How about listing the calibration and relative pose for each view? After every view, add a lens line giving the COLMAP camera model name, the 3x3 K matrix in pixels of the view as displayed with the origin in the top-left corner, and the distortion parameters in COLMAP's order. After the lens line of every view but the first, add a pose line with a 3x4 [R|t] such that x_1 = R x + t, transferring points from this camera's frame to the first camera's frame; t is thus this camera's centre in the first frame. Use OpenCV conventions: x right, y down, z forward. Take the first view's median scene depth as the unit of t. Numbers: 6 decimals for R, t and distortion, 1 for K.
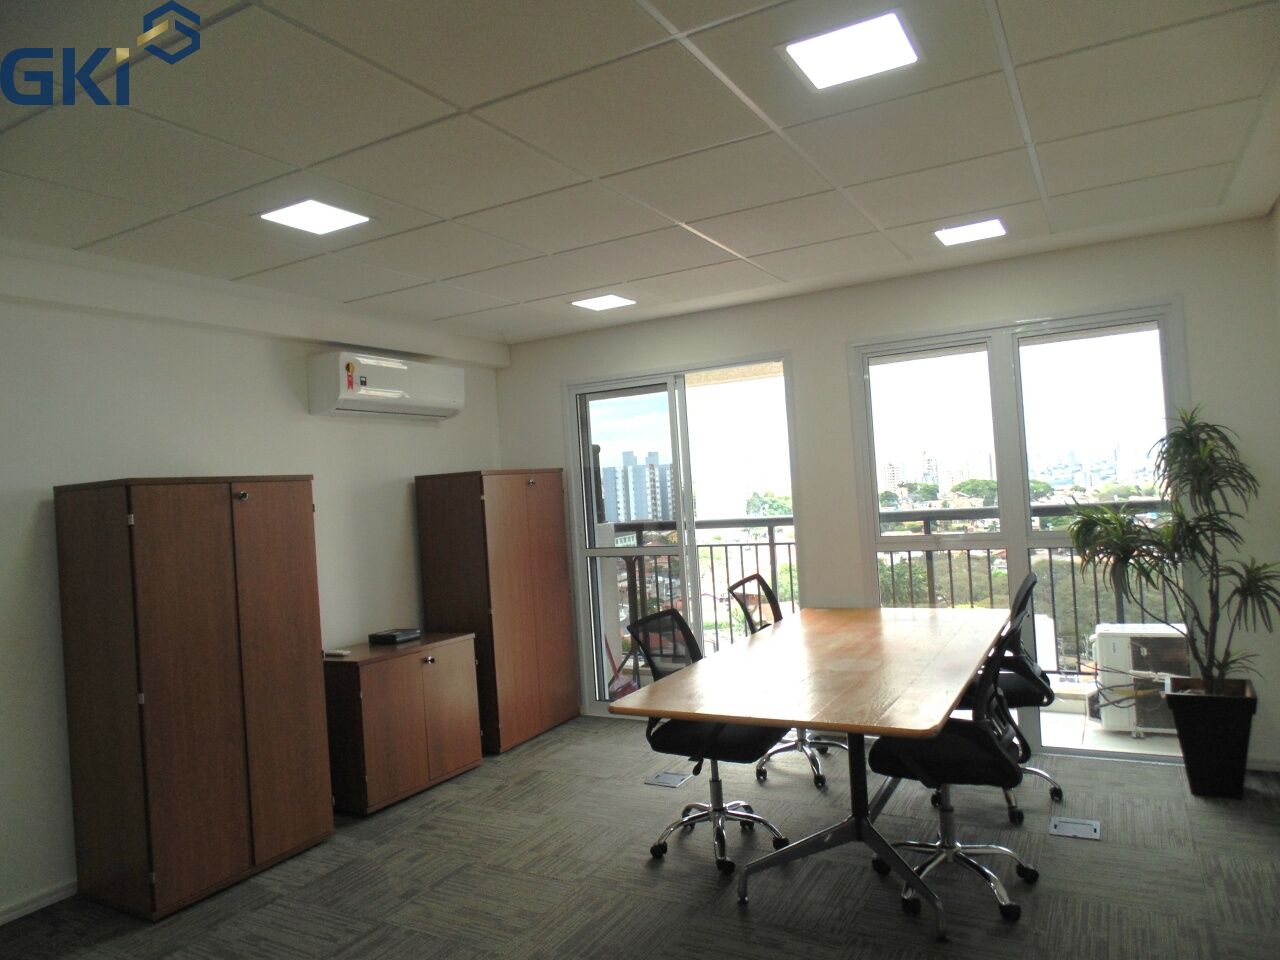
lens RADIAL K [[863.6, 0, 644.5], [0, 863.6, 493.2], [0, 0, 1]] dist [0.001263, 0.002090]
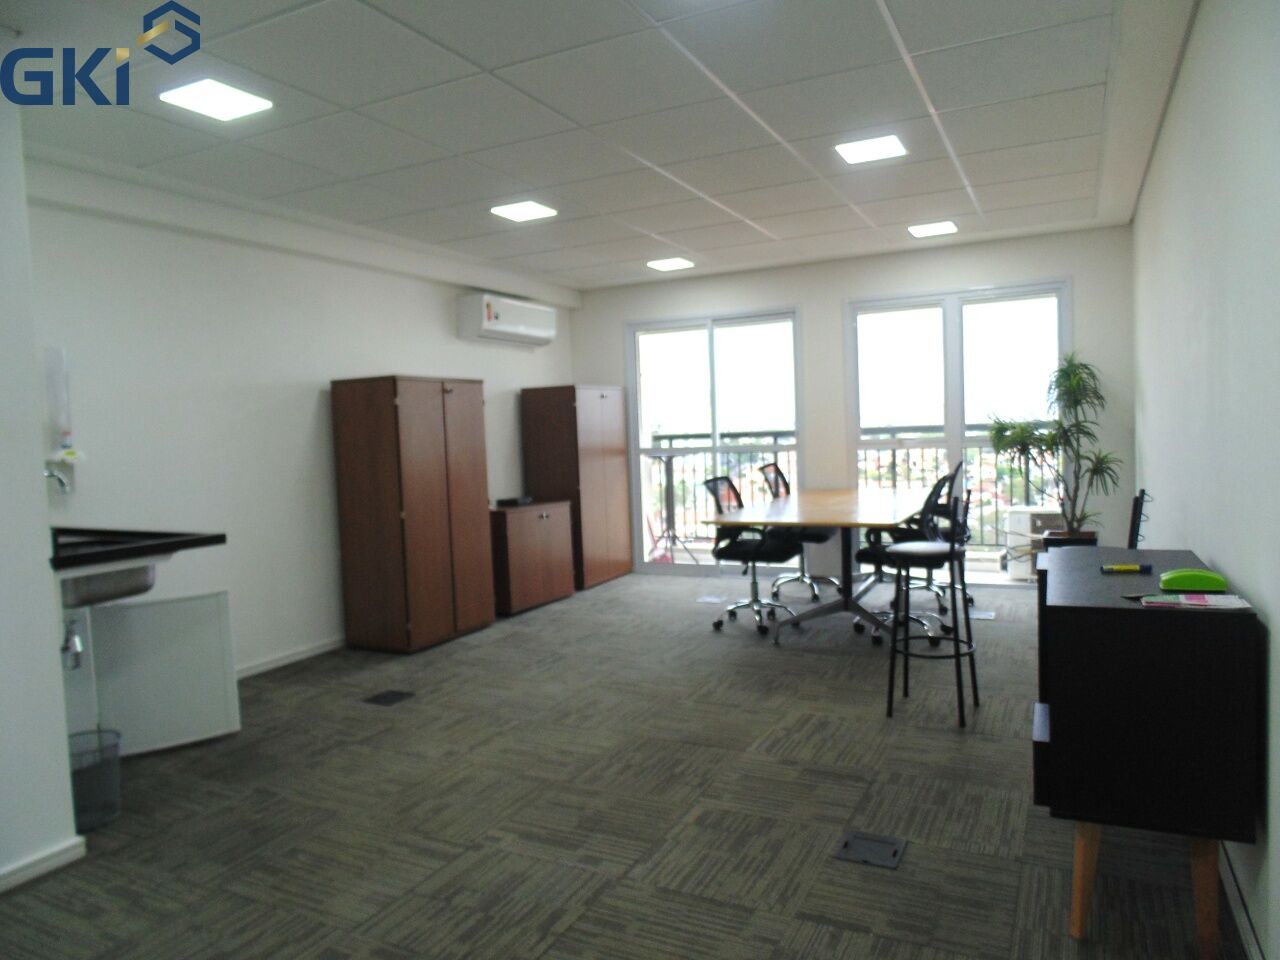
lens RADIAL K [[853.7, 0, 651.8], [0, 853.7, 480.7], [0, 0, 1]] dist [-0.013257, 0.000144]
pose [[0.998730, 0.021143, 0.045728, -0.157672], [-0.023487, 0.998406, 0.051330, 0.067366], [-0.044570, -0.052339, 0.997634, -0.459005]]
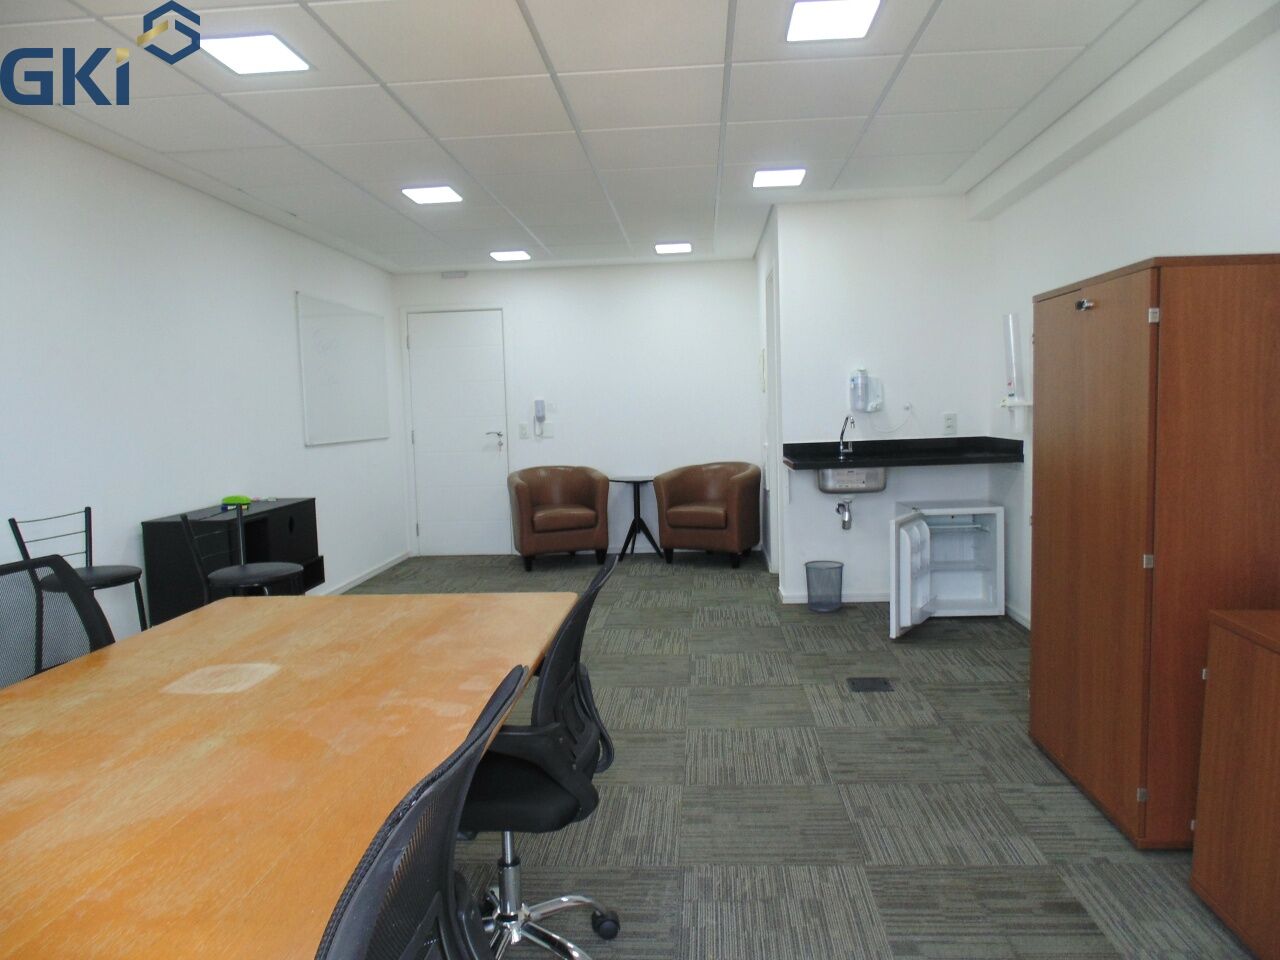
lens RADIAL K [[853.7, 0, 651.8], [0, 853.7, 480.7], [0, 0, 1]] dist [-0.013257, 0.000144]
pose [[-0.900028, 0.123732, -0.417899, 0.177281], [0.082334, 0.989859, 0.115756, 0.033837], [0.427984, 0.069777, -0.901089, 1.366726]]
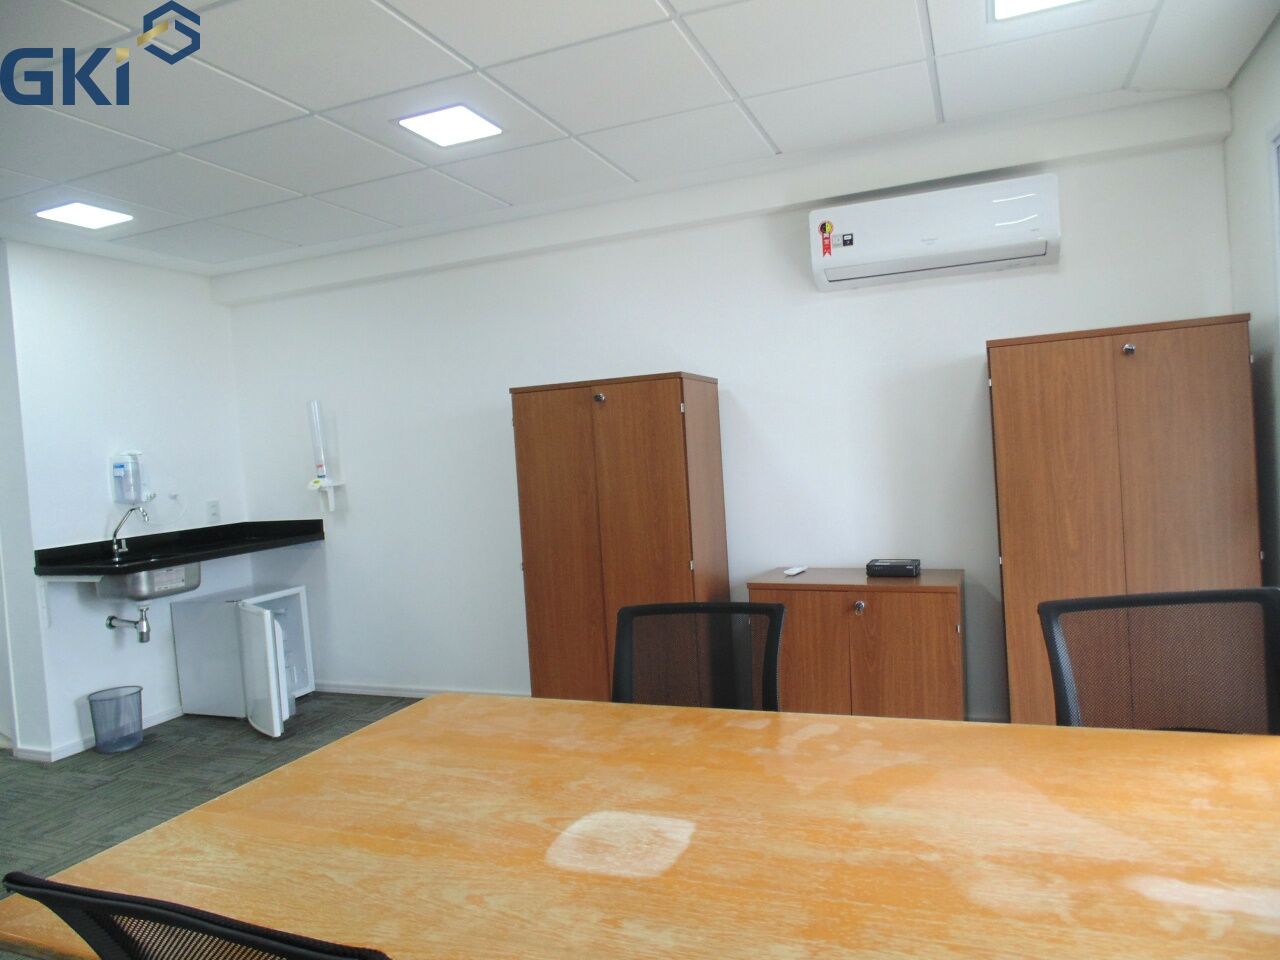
lens RADIAL K [[853.7, 0, 651.8], [0, 853.7, 480.7], [0, 0, 1]] dist [-0.013257, 0.000144]
pose [[0.126137, 0.087922, -0.988109, 0.516497], [0.050465, 0.994206, 0.094907, 0.006359], [0.990728, -0.061837, 0.120969, 0.843223]]
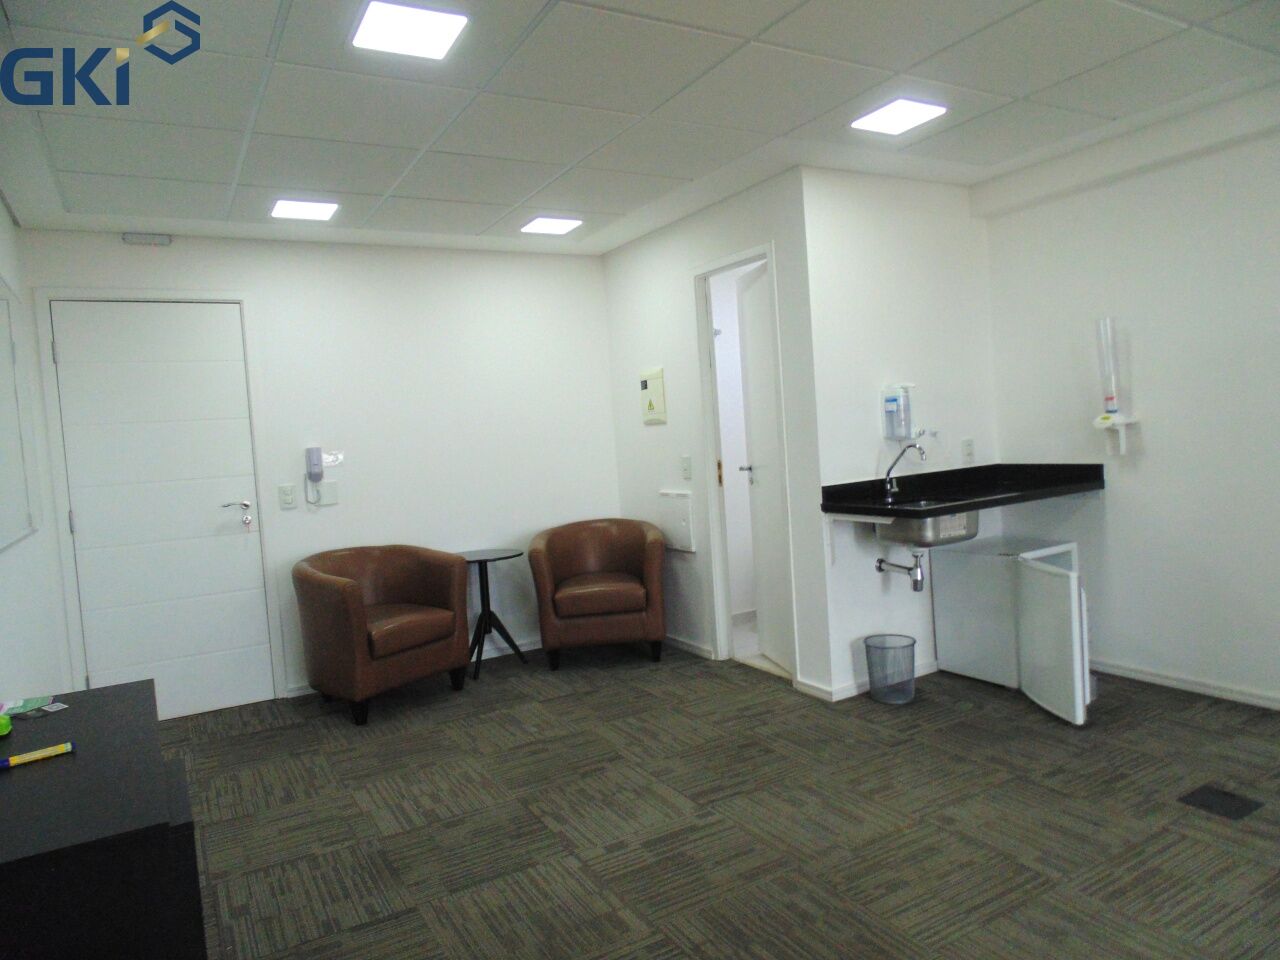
lens RADIAL K [[853.7, 0, 651.8], [0, 853.7, 480.7], [0, 0, 1]] dist [-0.013257, 0.000144]
pose [[-0.506445, 0.144218, -0.850127, 0.373959], [0.092722, 0.989306, 0.112591, 0.010874], [0.857273, -0.021804, -0.514401, 0.566763]]
